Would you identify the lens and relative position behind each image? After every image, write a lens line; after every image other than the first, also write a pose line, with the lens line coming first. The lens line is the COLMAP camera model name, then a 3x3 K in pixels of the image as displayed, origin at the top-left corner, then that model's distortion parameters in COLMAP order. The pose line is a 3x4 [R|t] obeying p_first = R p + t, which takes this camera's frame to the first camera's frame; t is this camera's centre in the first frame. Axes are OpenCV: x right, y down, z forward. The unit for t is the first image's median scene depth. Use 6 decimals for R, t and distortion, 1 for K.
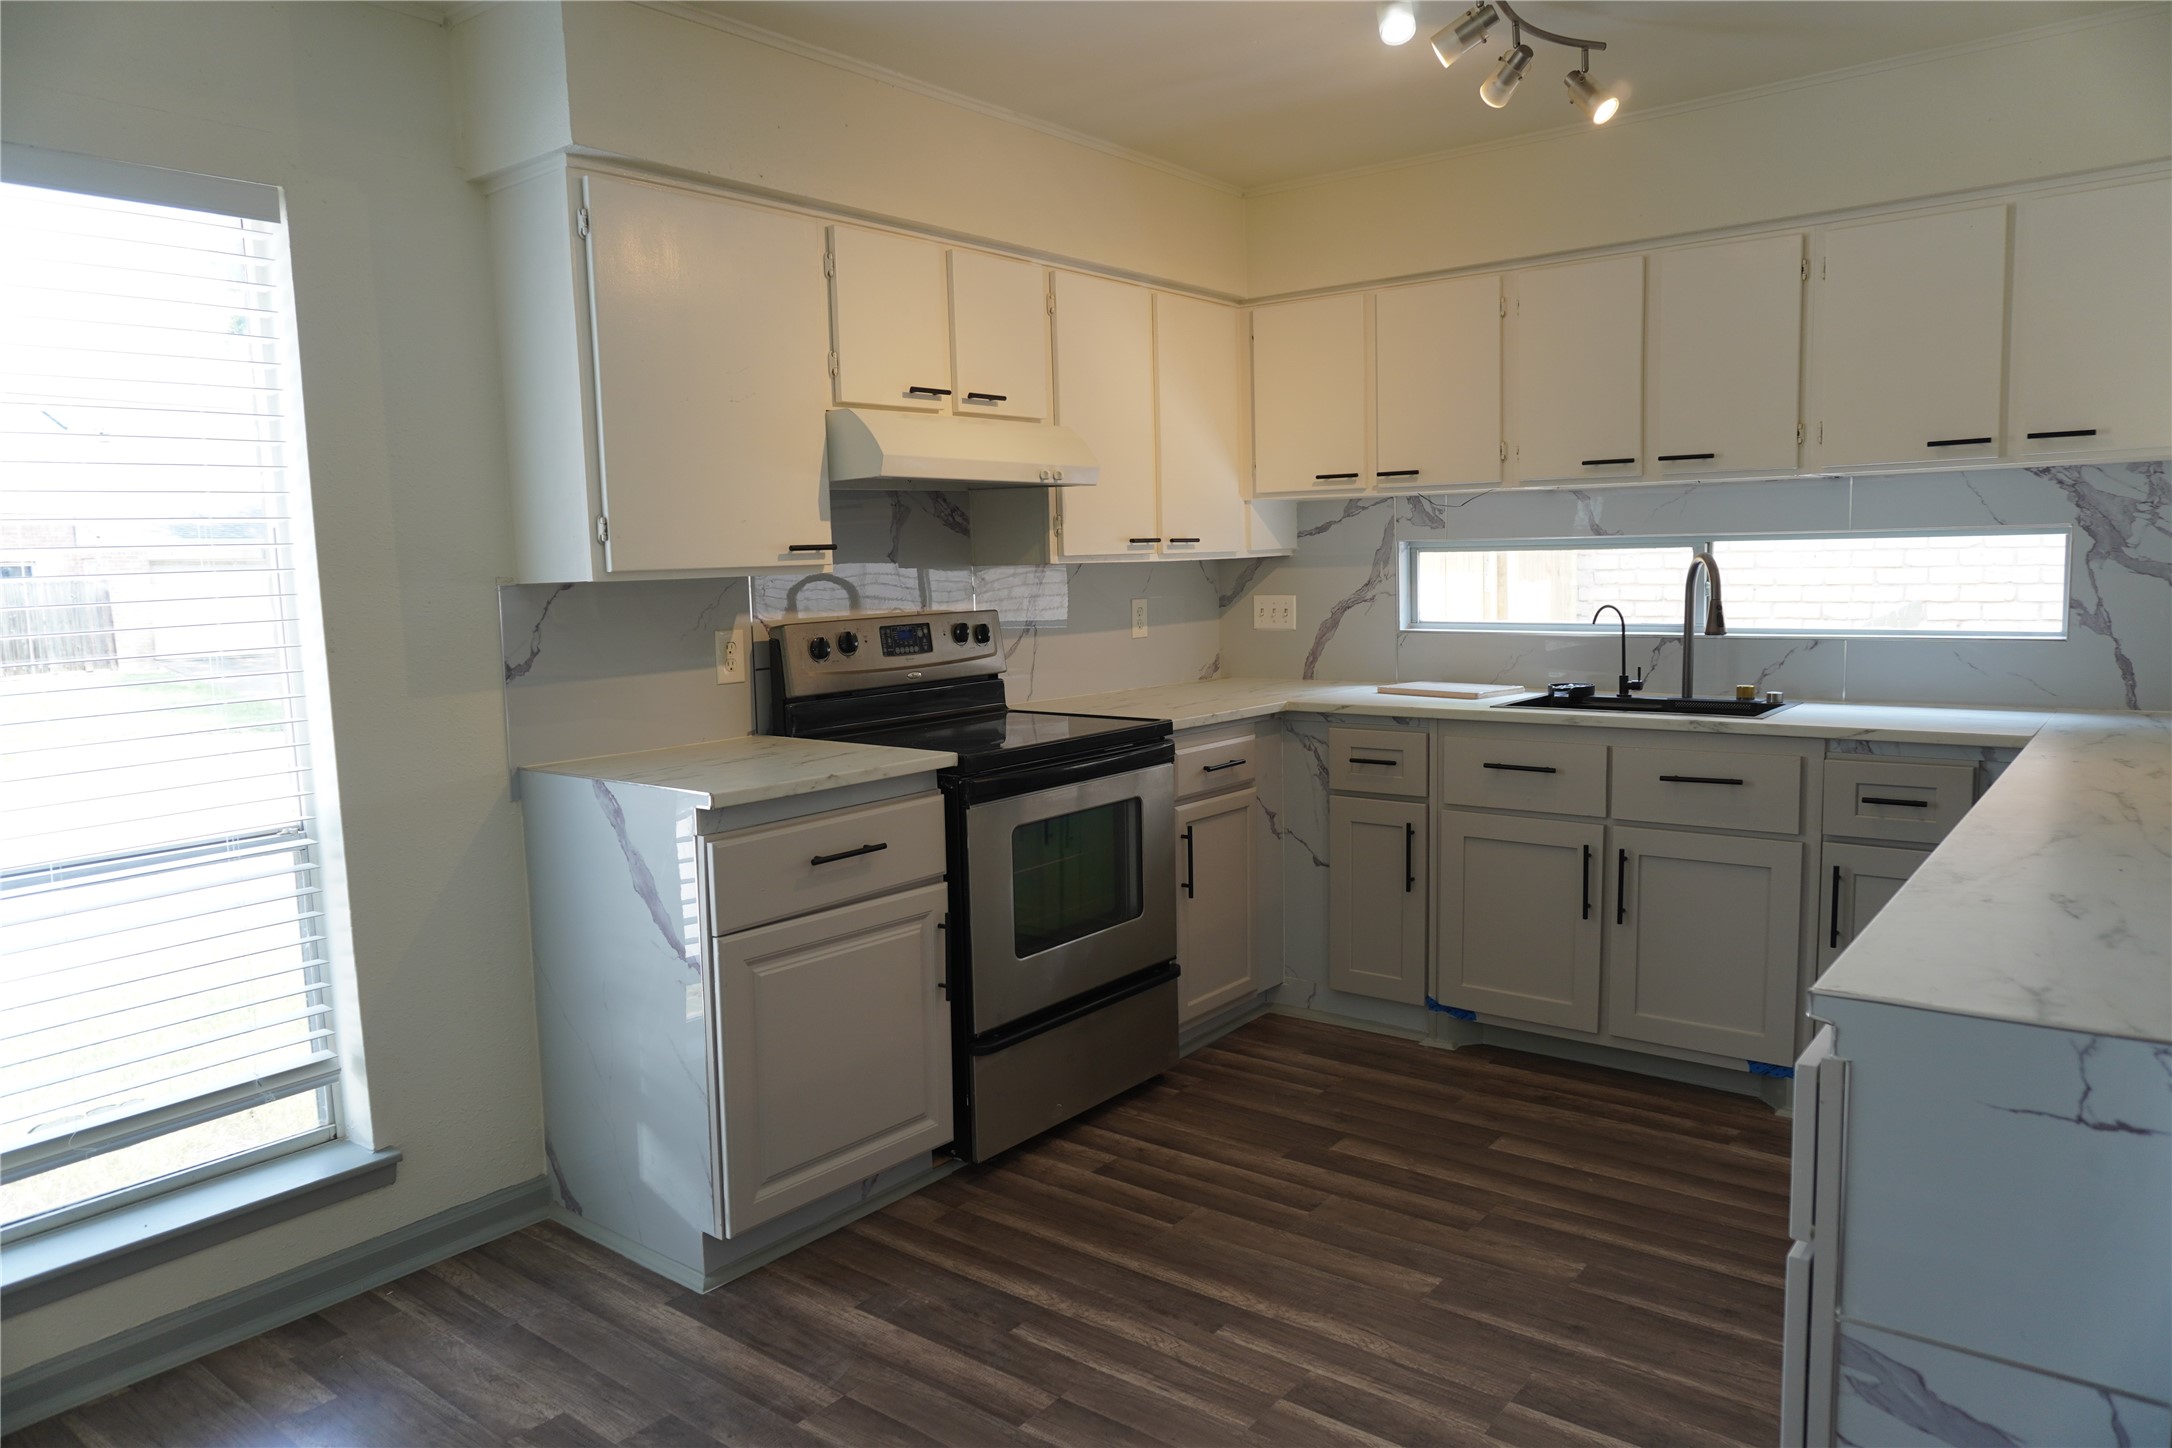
lens RADIAL K [[1452.8, 0, 1084.5], [0, 1452.8, 709.9], [0, 0, 1]] dist [-0.041498, 0.028157]
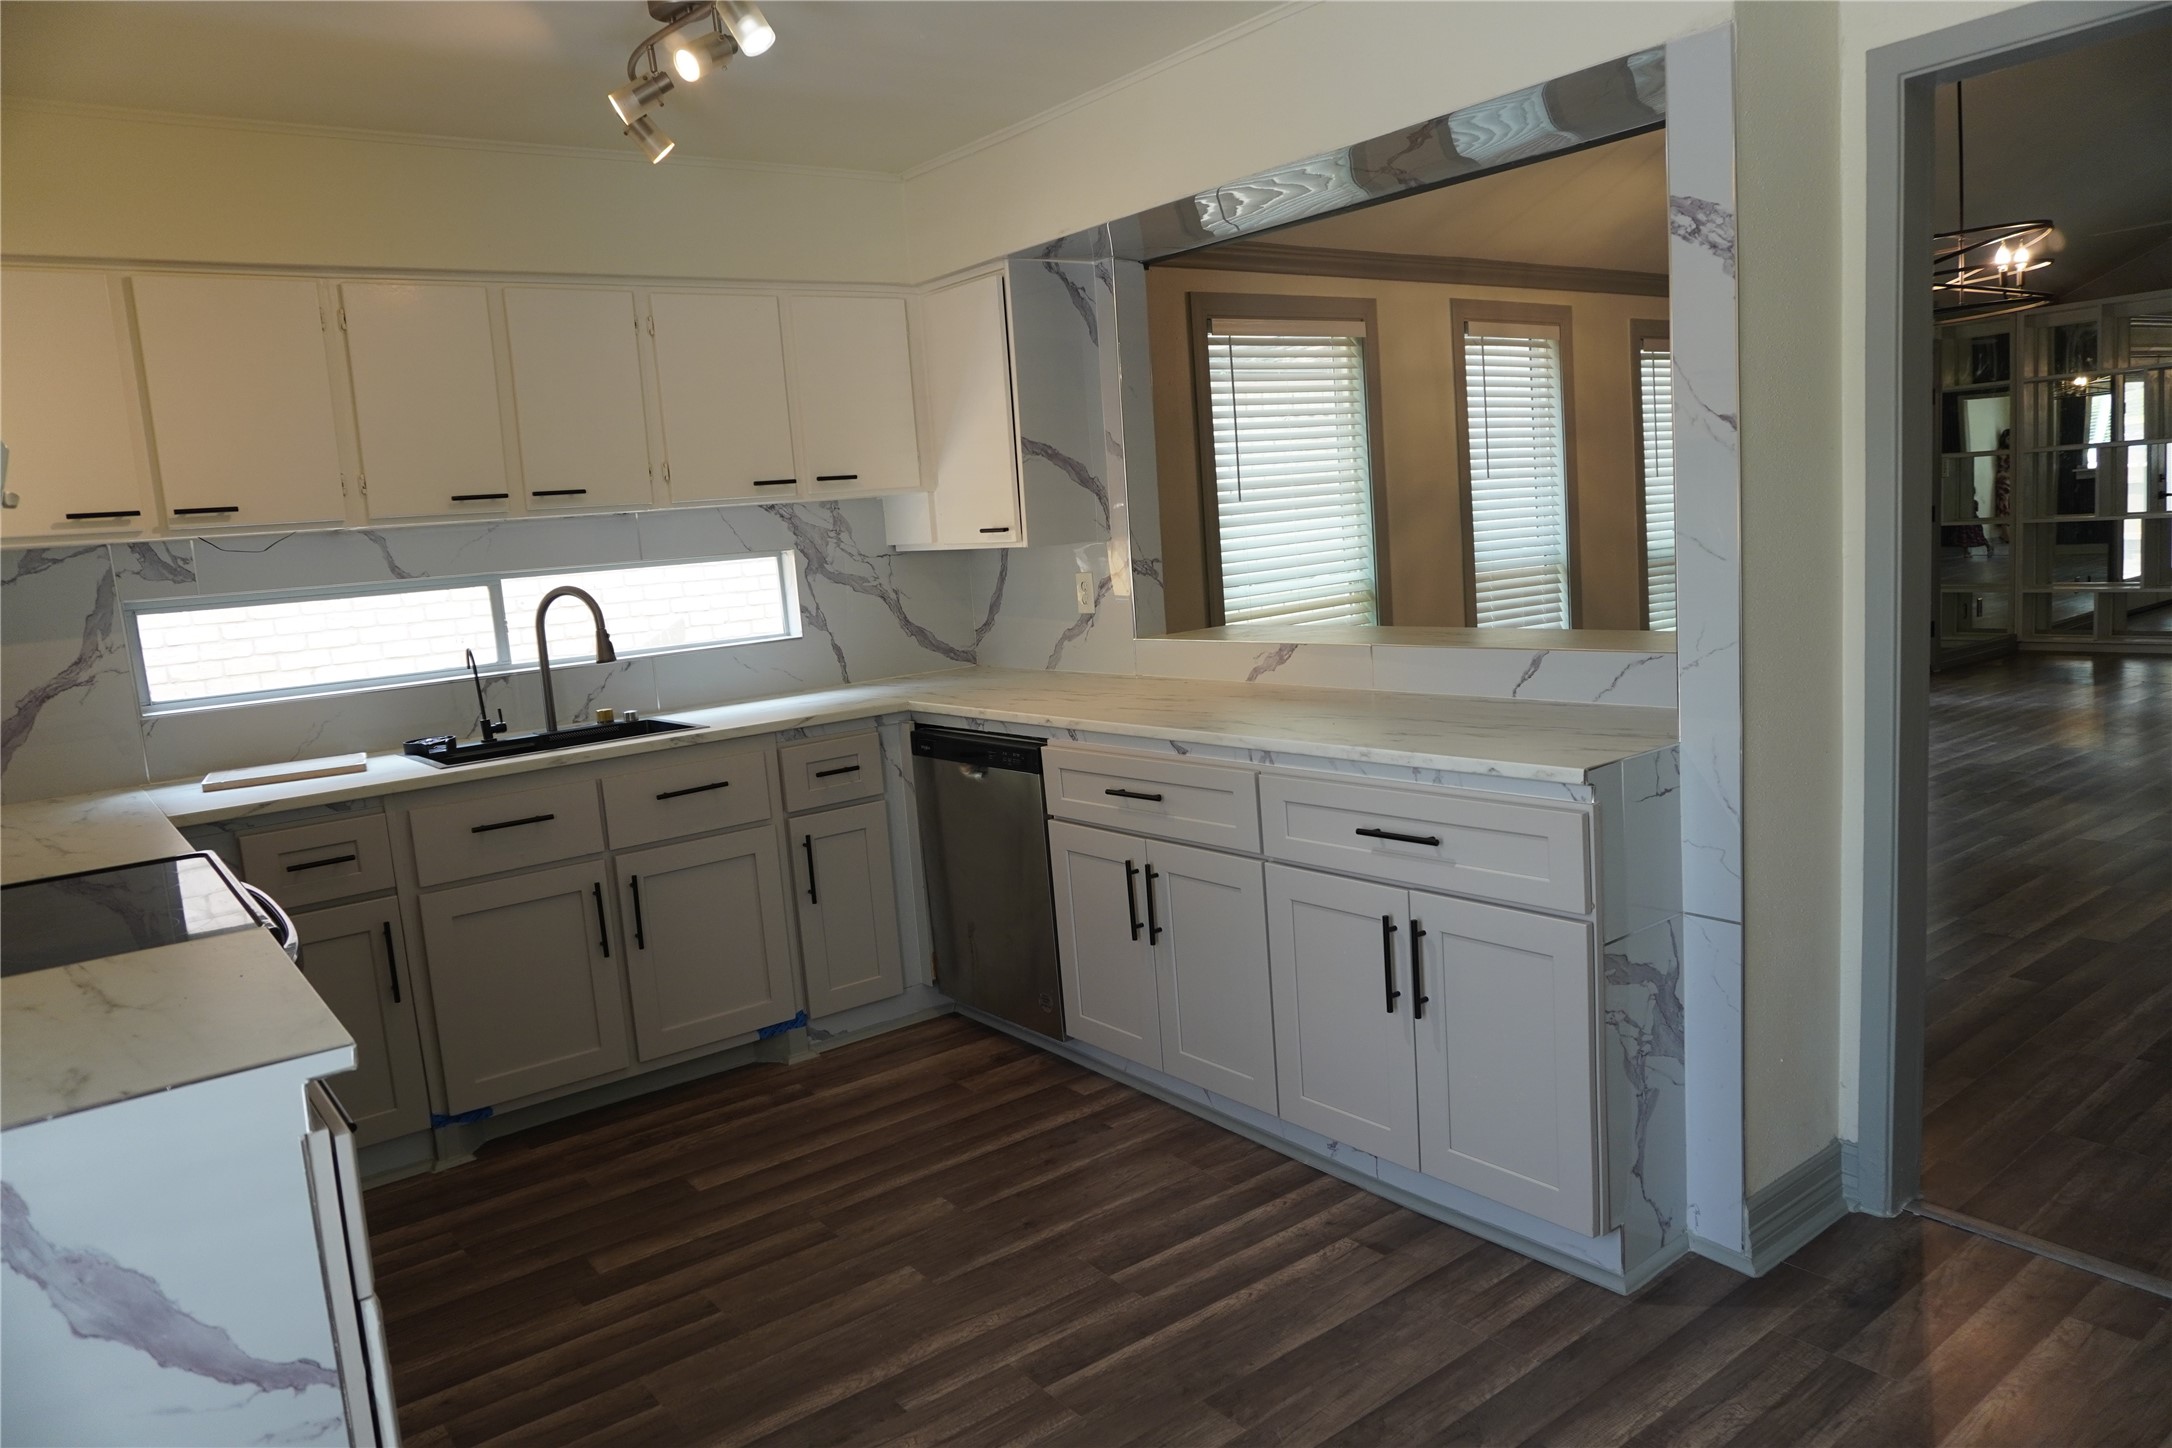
lens RADIAL K [[1452.8, 0, 1081.0], [0, 1452.8, 711.1], [0, 0, 1]] dist [-0.041498, 0.028157]
pose [[0.250283, -0.121721, 0.960491, -0.524036], [0.167039, 0.982618, 0.080998, -0.048157], [-0.953654, 0.140167, 0.266265, 0.427281]]
